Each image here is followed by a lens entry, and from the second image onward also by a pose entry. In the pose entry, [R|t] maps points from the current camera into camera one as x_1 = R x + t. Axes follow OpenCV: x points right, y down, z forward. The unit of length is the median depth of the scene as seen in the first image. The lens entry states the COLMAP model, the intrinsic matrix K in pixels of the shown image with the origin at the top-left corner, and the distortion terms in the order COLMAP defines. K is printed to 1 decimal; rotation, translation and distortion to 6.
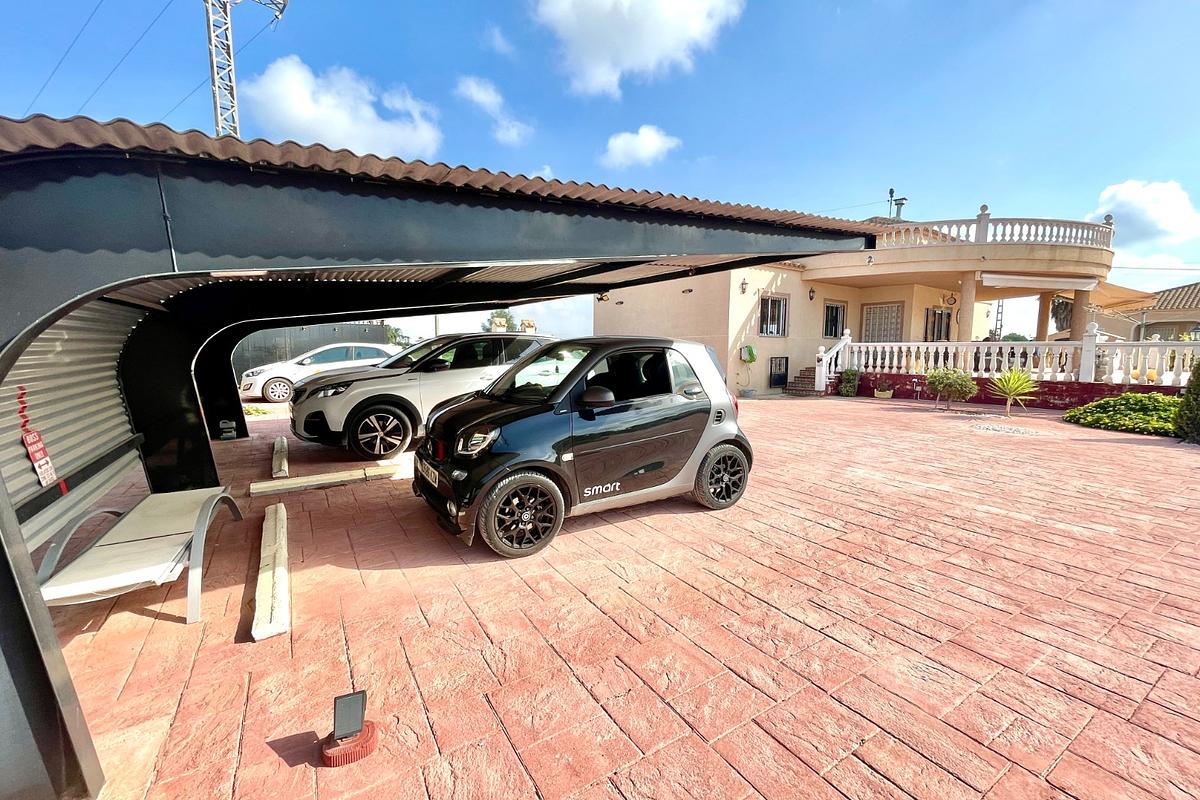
lens RADIAL K [[485.7, 0, 596.4], [0, 485.7, 397.8], [0, 0, 1]] dist [-0.000976, -0.000298]
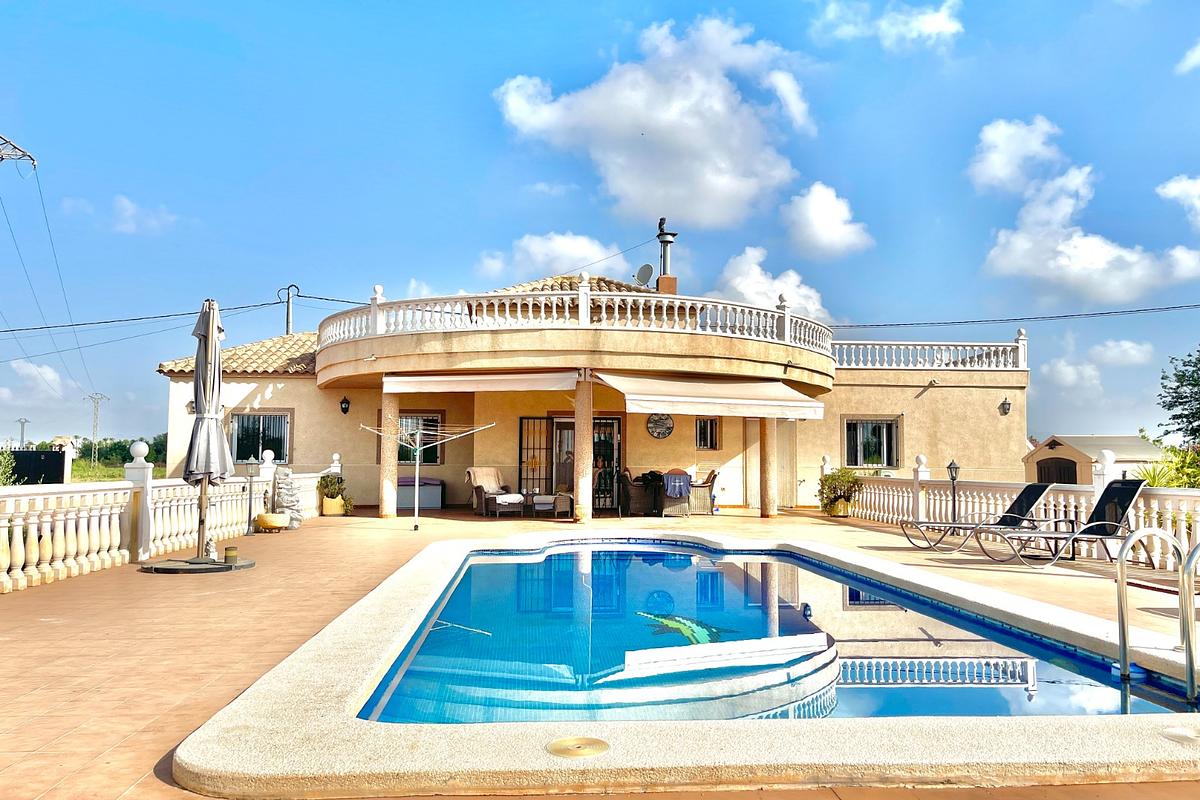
lens RADIAL K [[926.4, 0, 604.7], [0, 926.4, 404.2], [0, 0, 1]] dist [0.033043, 0.000558]
pose [[0.880160, -0.025952, -0.473967, 1.502210], [-0.065584, 0.982279, -0.175575, -0.011541], [0.470124, 0.185619, 0.862861, 0.035848]]
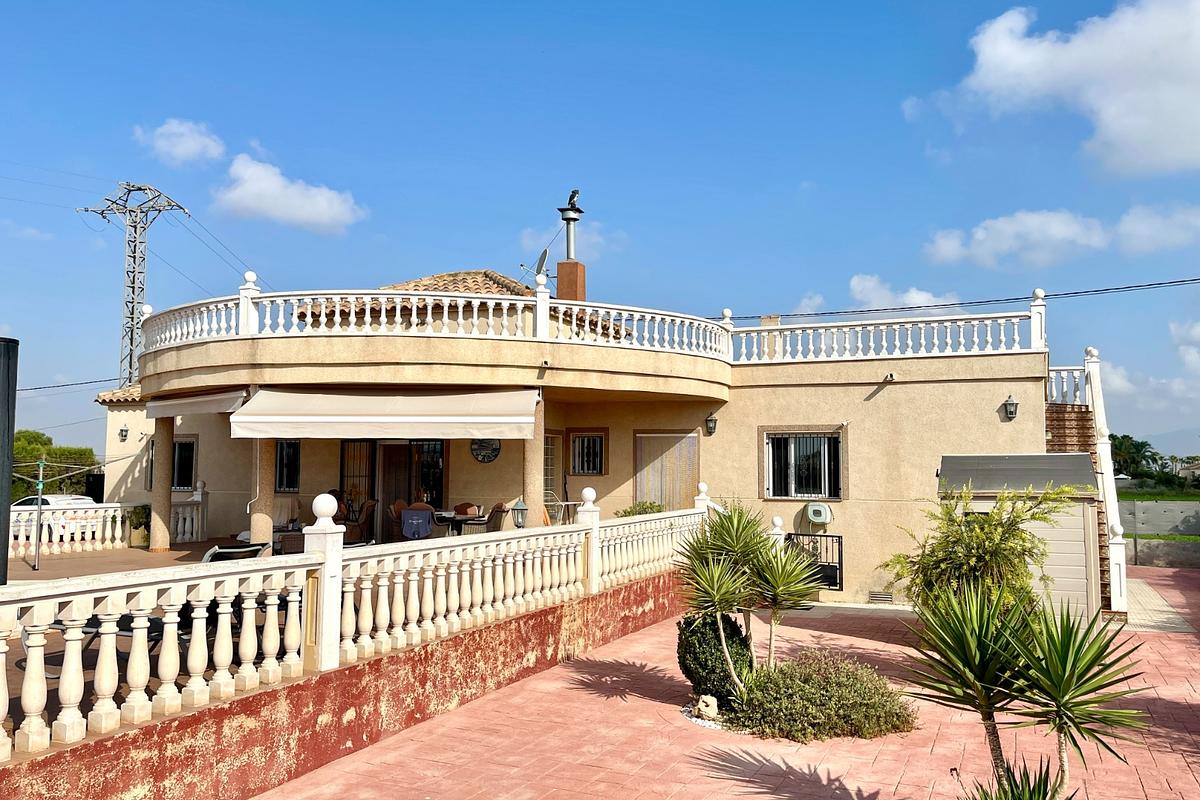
lens RADIAL K [[977.2, 0, 600.0], [0, 977.2, 400.0], [0, 0, 1]] dist [0.033965, -0.001337]
pose [[0.574406, -0.059244, -0.816424, 1.954575], [-0.107741, 0.983229, -0.147151, -0.119054], [0.811449, 0.172487, 0.558389, 0.679904]]
